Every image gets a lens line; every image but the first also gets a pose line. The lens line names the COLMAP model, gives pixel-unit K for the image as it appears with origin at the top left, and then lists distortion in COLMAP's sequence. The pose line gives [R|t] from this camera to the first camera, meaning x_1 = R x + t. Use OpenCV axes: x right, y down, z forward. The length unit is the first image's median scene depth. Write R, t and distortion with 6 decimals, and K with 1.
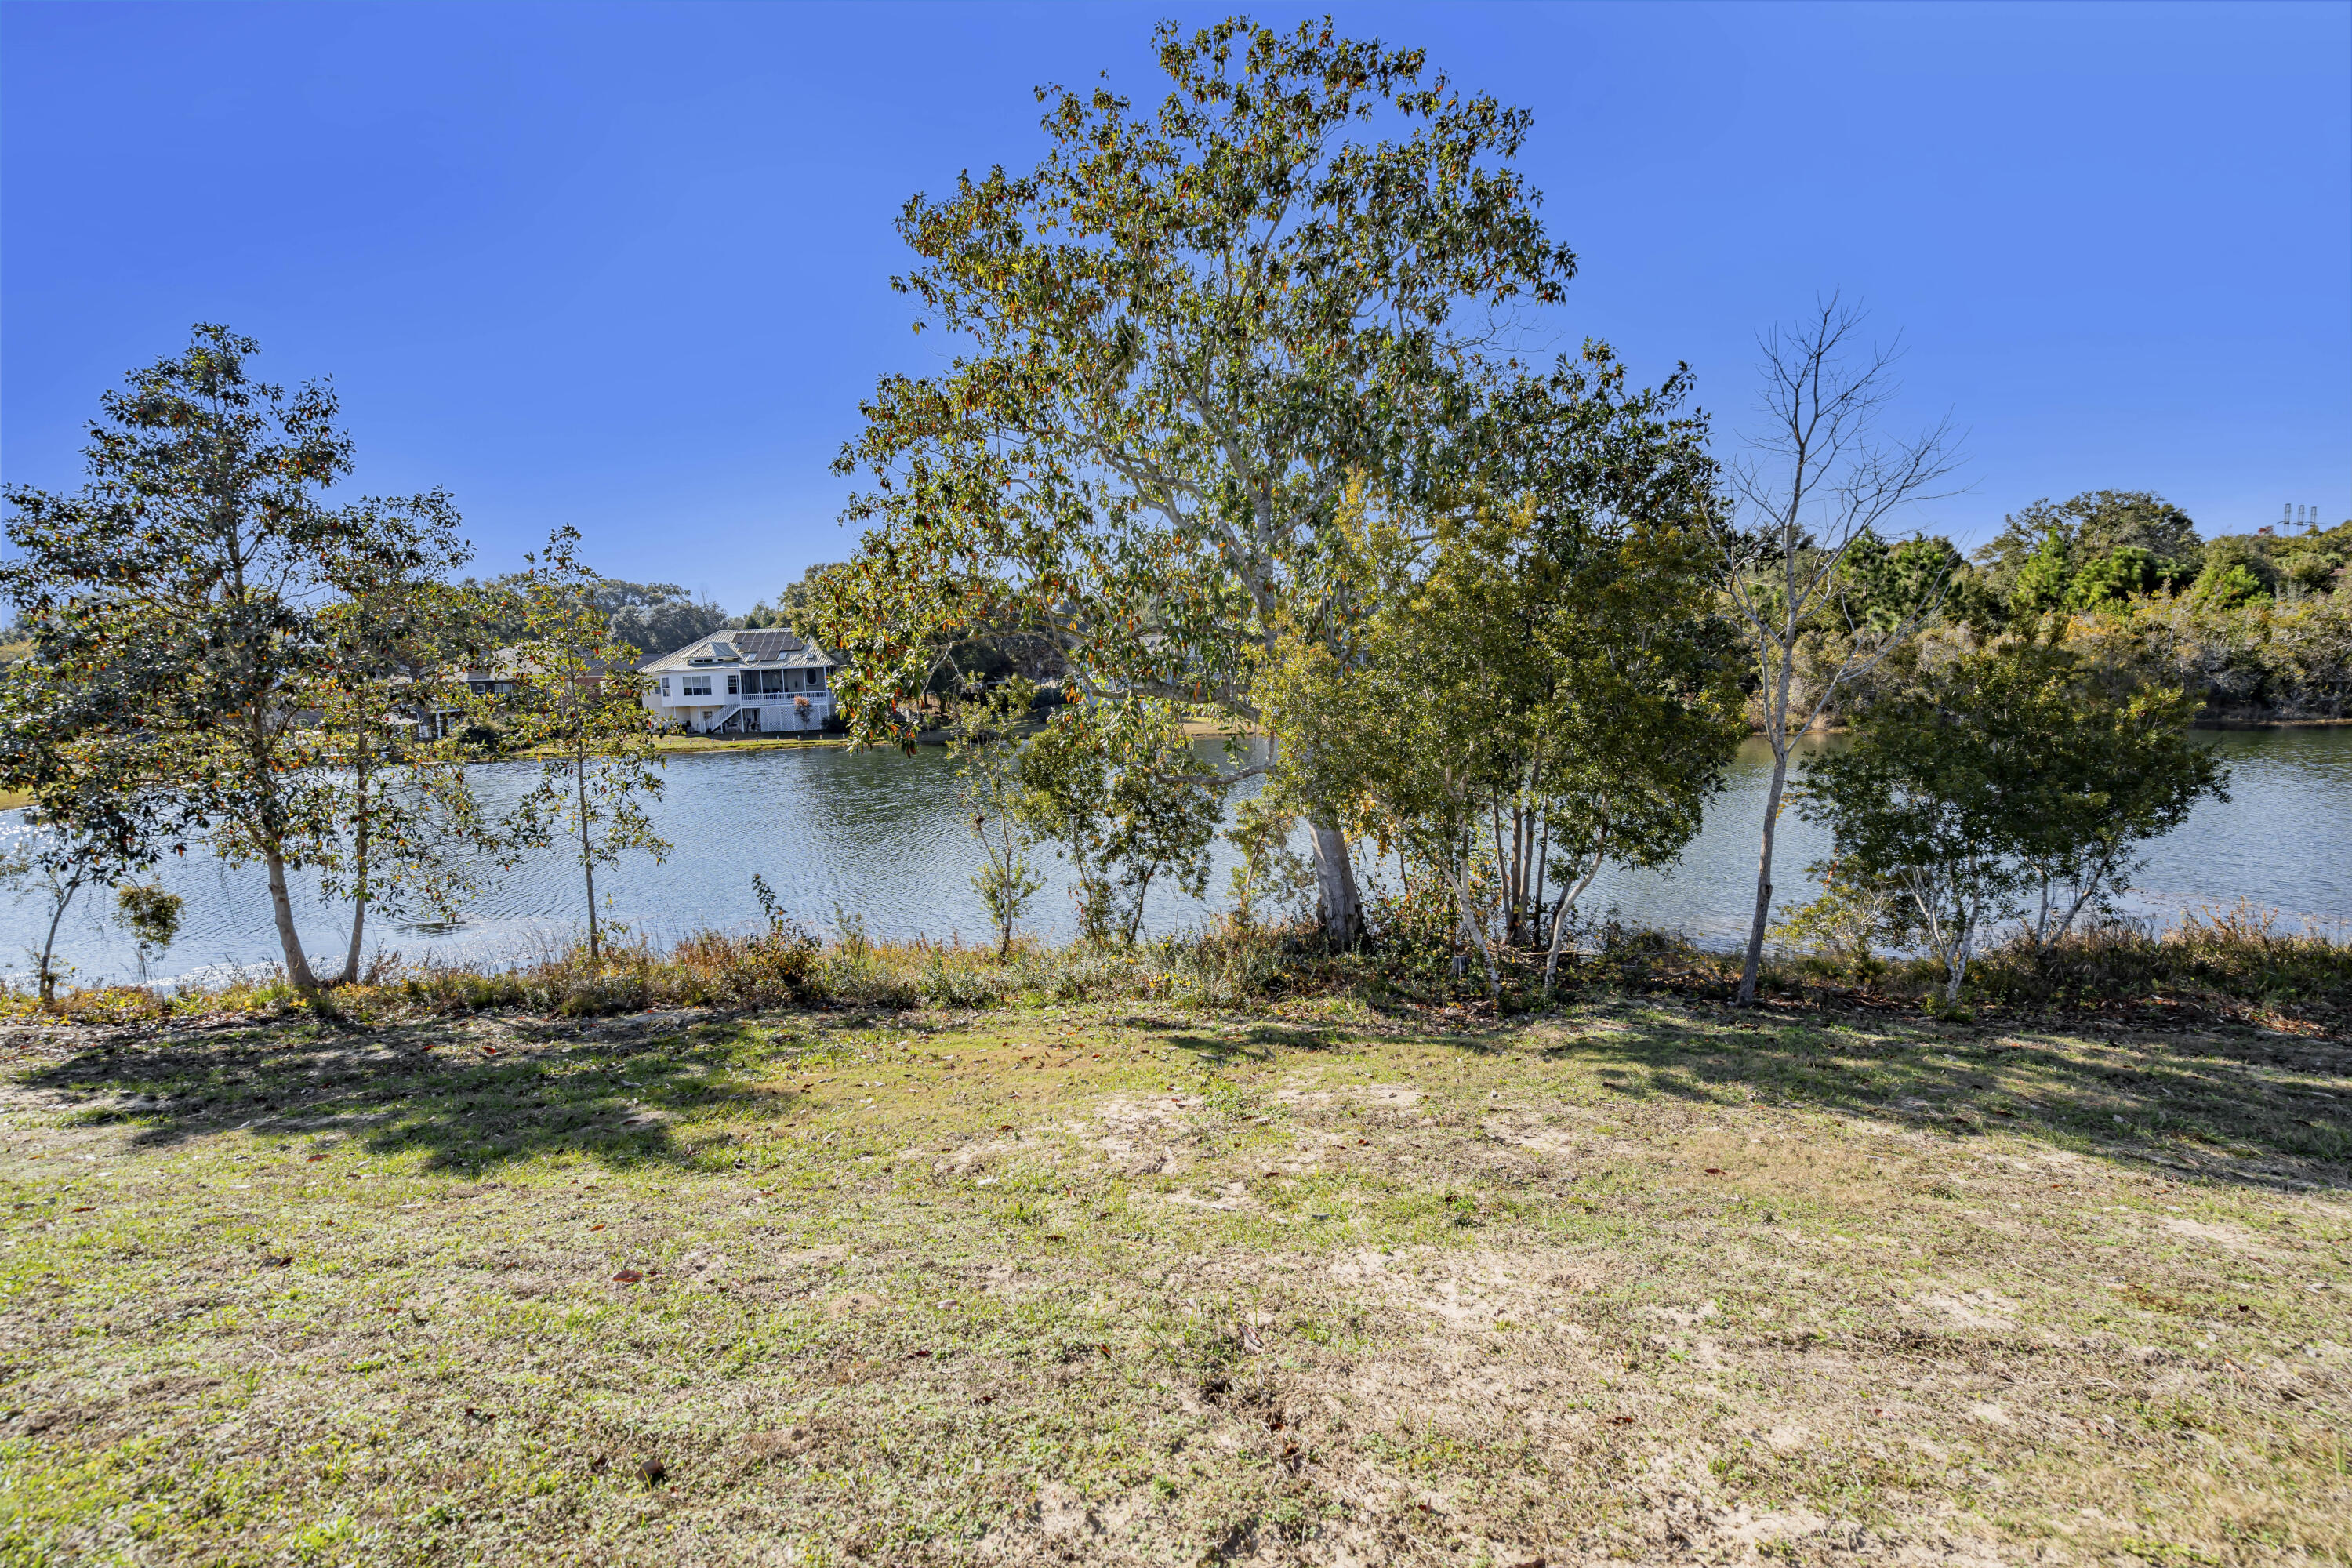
lens RADIAL K [[1068.1, 0, 1176.3], [0, 1068.1, 784.3], [0, 0, 1]] dist [-0.005150, 0.002584]
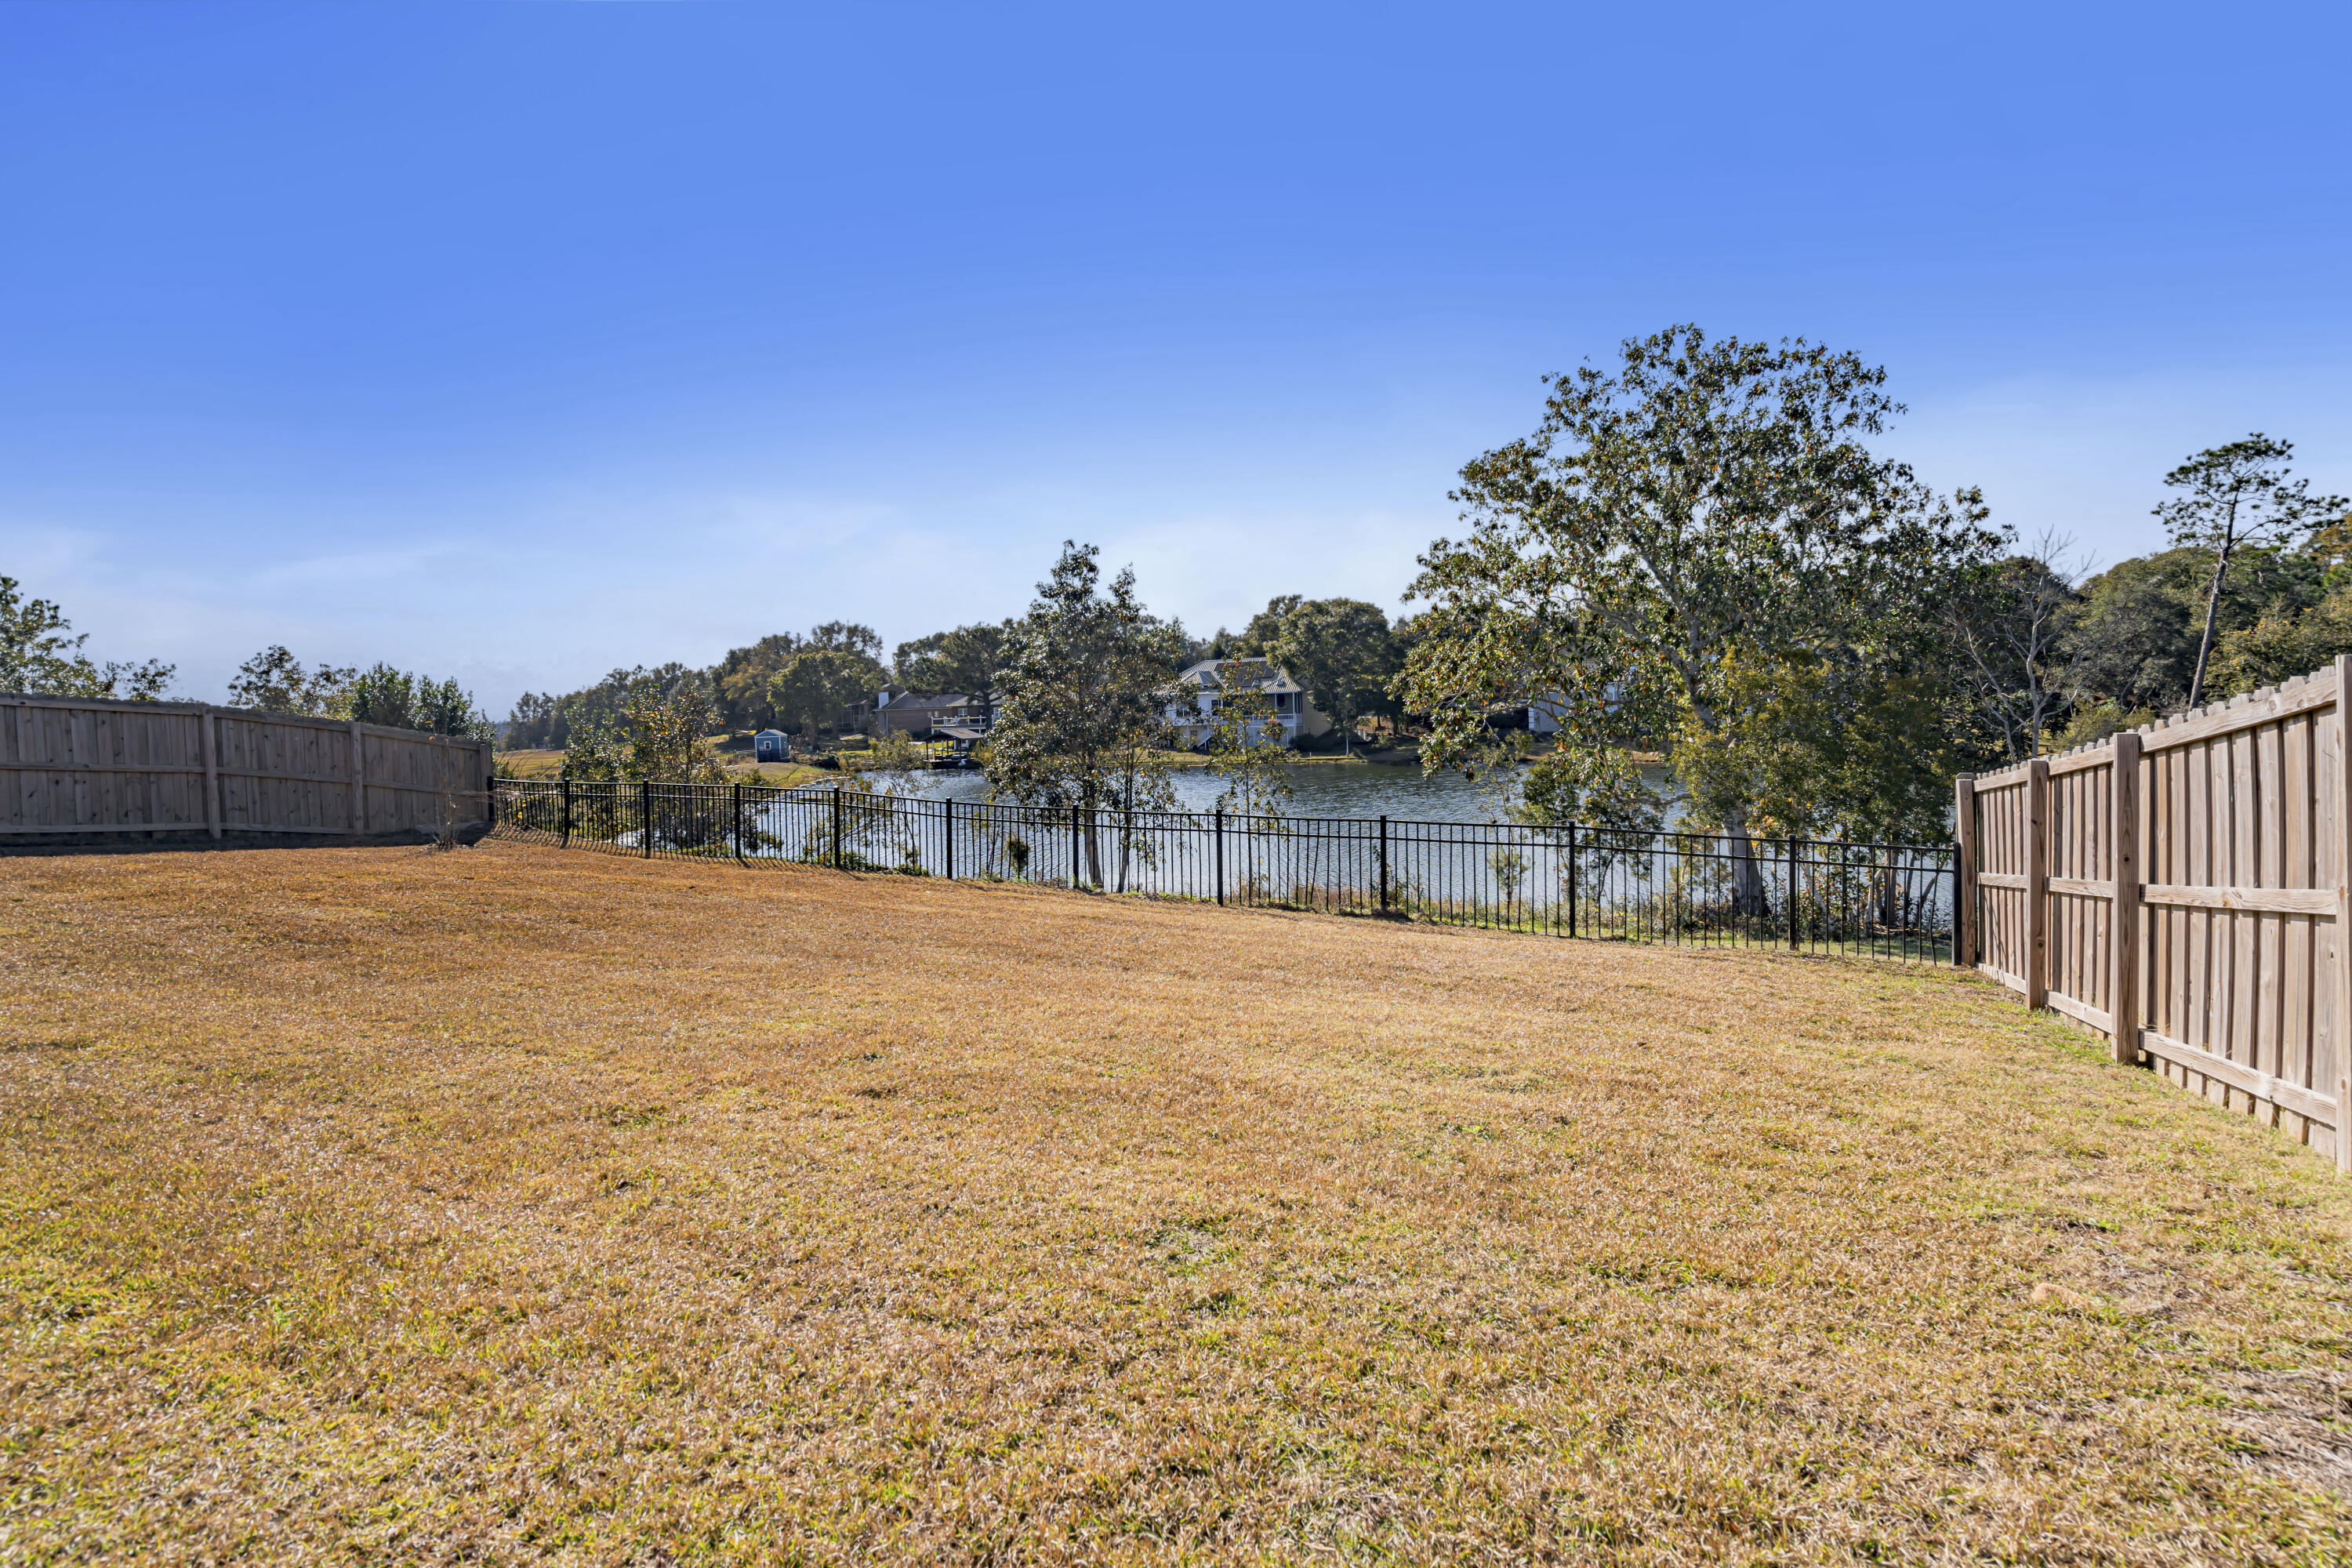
lens RADIAL K [[1068.1, 0, 1189.9], [0, 1068.1, 726.6], [0, 0, 1]] dist [-0.005150, 0.002584]
pose [[0.925246, 0.012163, -0.379174, -0.003983], [-0.038792, 0.997280, -0.062669, 0.009780], [0.377380, 0.072693, 0.923201, -0.619370]]
